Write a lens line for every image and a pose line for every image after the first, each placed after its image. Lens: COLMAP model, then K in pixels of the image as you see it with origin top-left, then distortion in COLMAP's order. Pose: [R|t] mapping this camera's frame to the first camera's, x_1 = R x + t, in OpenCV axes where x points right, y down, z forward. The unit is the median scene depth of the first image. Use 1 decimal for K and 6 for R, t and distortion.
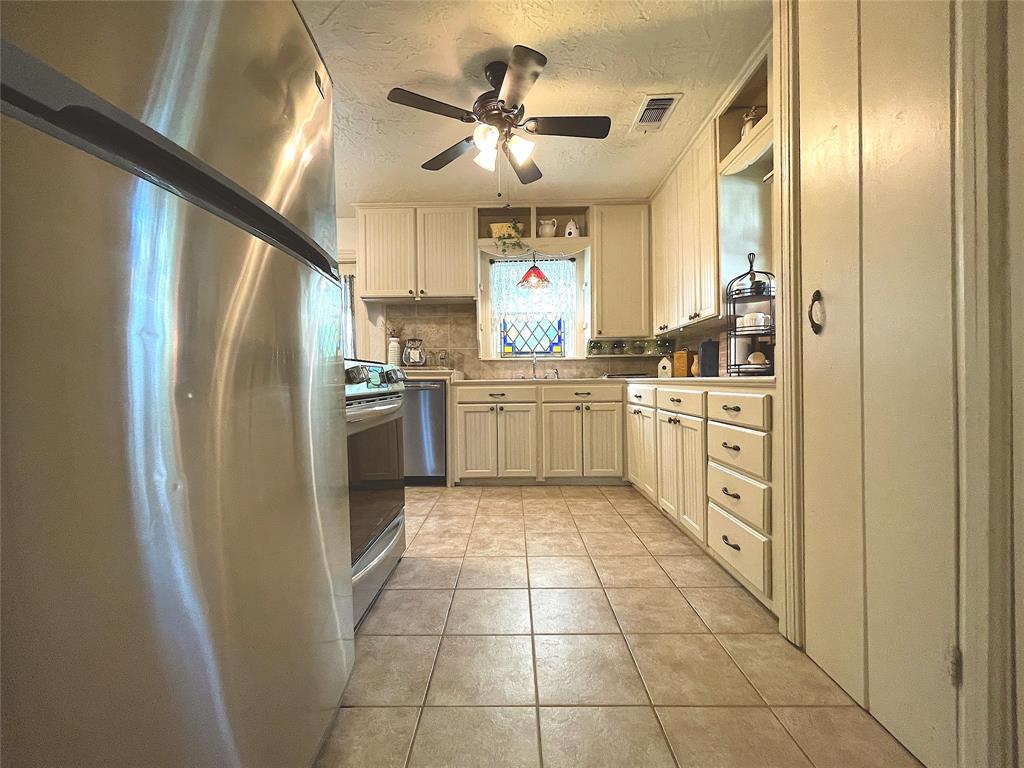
lens RADIAL K [[412.8, 0, 503.8], [0, 412.8, 381.6], [0, 0, 1]] dist [-0.004491, 0.000647]
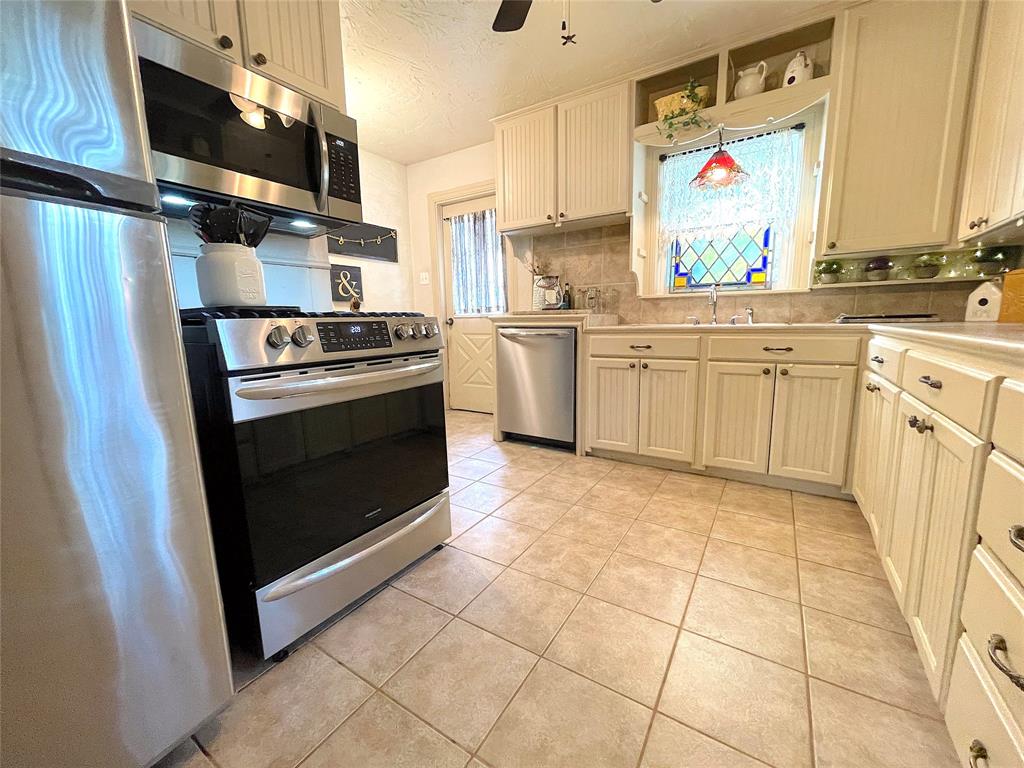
lens RADIAL K [[412.8, 0, 504.7], [0, 412.8, 382.5], [0, 0, 1]] dist [-0.004491, 0.000647]
pose [[0.848670, 0.072132, -0.523981, 0.156188], [0.010166, 0.988250, 0.152510, -0.018934], [0.528825, -0.134757, 0.837965, 0.222864]]
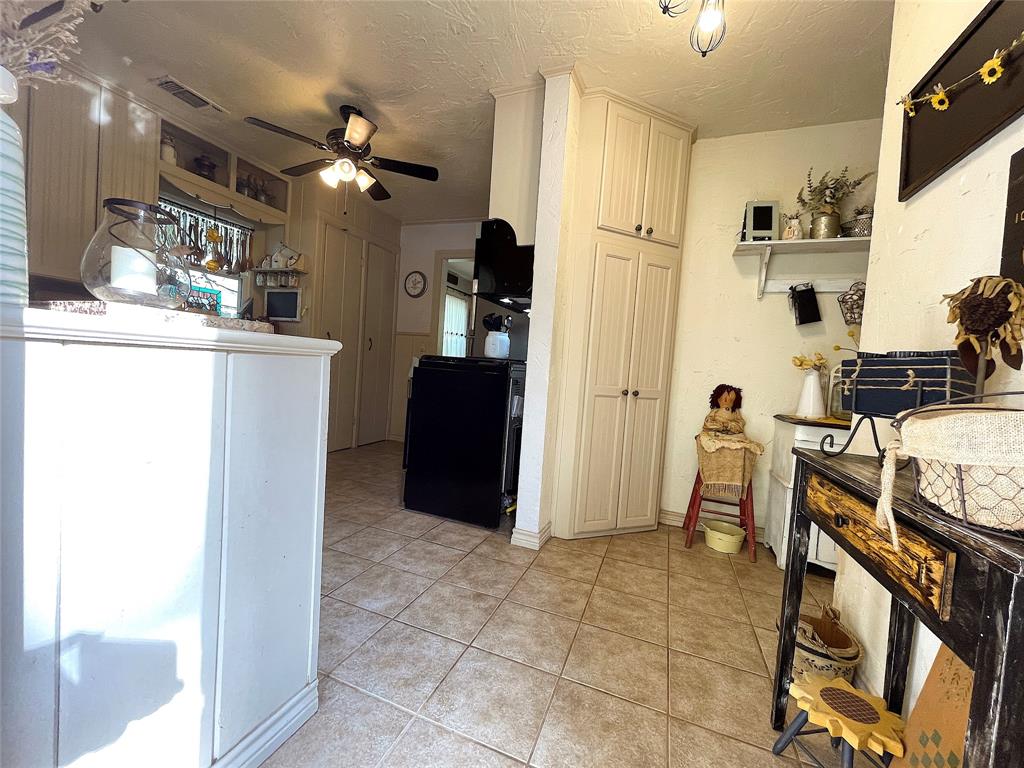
lens RADIAL K [[412.8, 0, 512.5], [0, 412.8, 383.3], [0, 0, 1]] dist [-0.004491, 0.000647]
pose [[-0.940432, -0.072647, 0.332130, -0.535811], [-0.062519, 0.997197, 0.041094, -0.016895], [-0.334185, 0.017882, -0.942338, 1.165688]]
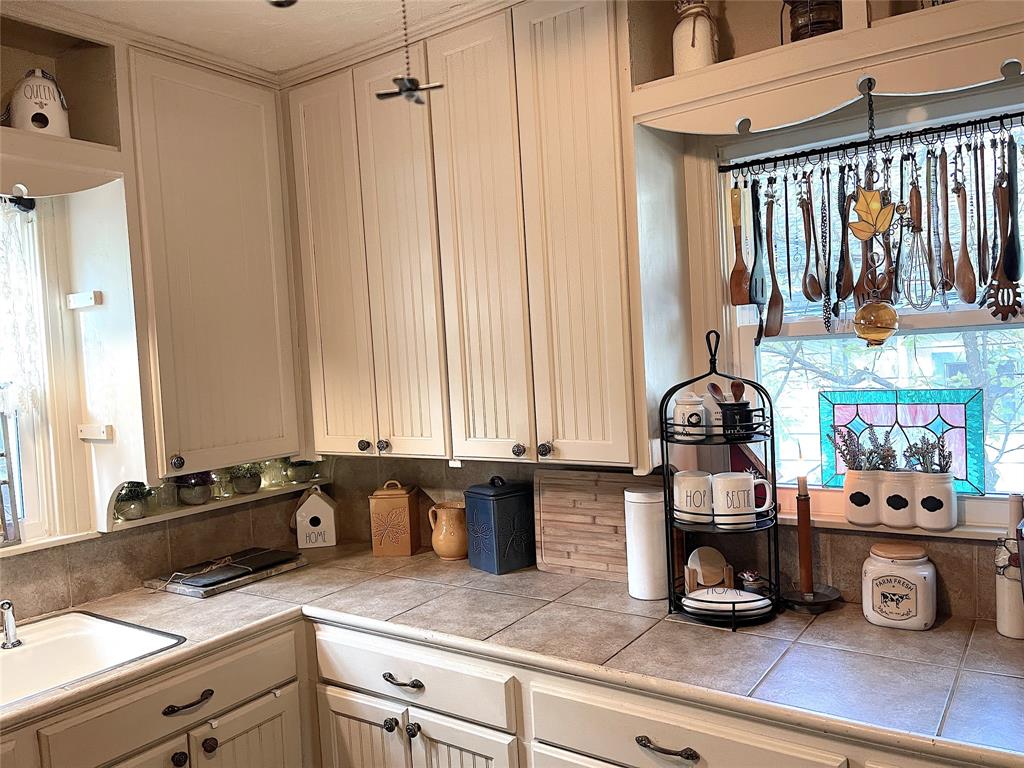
lens RADIAL K [[778.4, 0, 507.6], [0, 778.4, 386.3], [0, 0, 1]] dist [0.062193, -0.082721]
pose [[0.552192, -0.054594, 0.831928, -0.124769], [0.055005, 0.998065, 0.028987, -0.181099], [-0.831901, 0.029754, 0.554126, 0.455445]]
